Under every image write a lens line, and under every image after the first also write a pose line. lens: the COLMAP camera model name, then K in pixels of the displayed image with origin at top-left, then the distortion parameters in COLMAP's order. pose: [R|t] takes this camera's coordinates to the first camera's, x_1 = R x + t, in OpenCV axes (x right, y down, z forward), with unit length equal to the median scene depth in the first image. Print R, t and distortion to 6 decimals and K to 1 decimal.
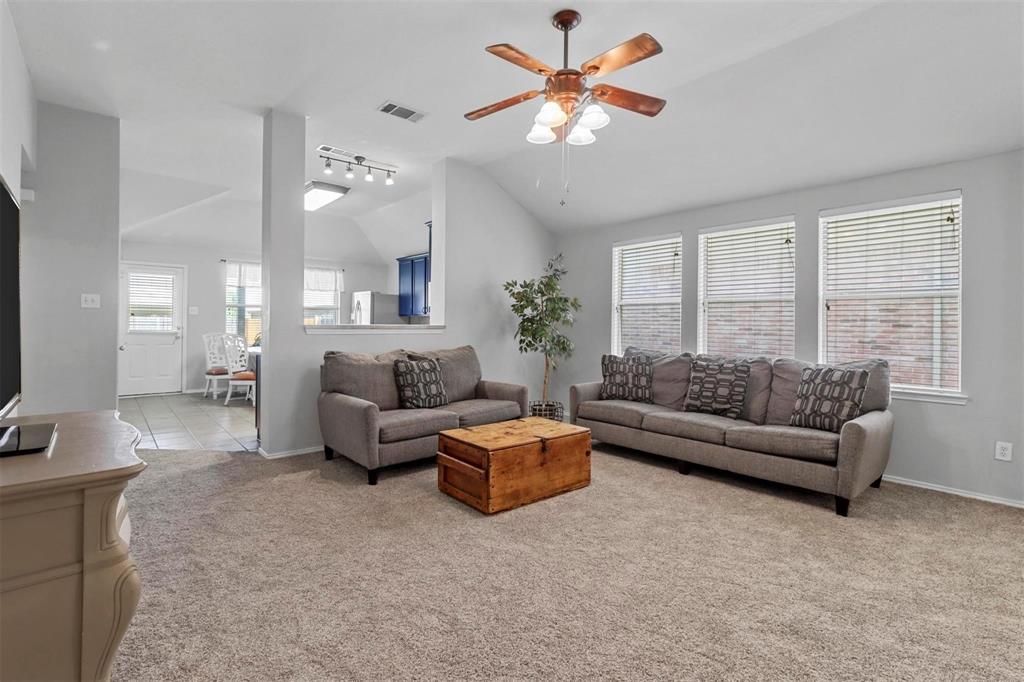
lens RADIAL K [[474.9, 0, 506.4], [0, 474.9, 326.7], [0, 0, 1]] dist [0.001106, 0.000075]
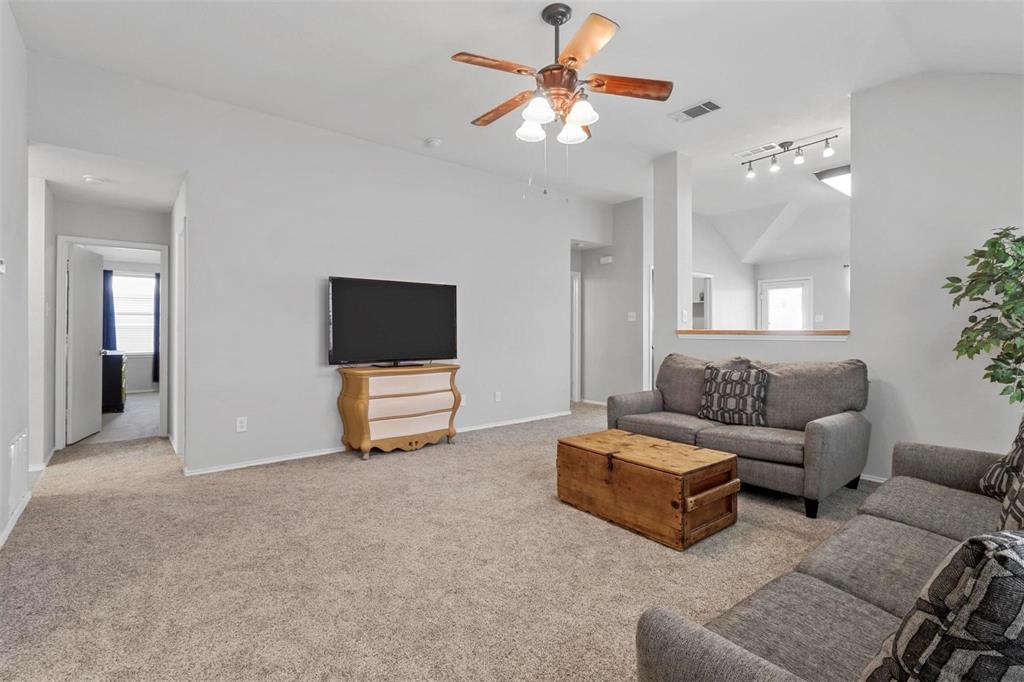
lens RADIAL K [[474.9, 0, 506.4], [0, 474.9, 326.7], [0, 0, 1]] dist [0.001106, 0.000075]
pose [[-0.034372, -0.015544, -0.999288, 0.802500], [-0.005989, 0.999864, -0.015347, 0.008427], [0.999391, 0.005457, -0.034461, 0.679975]]
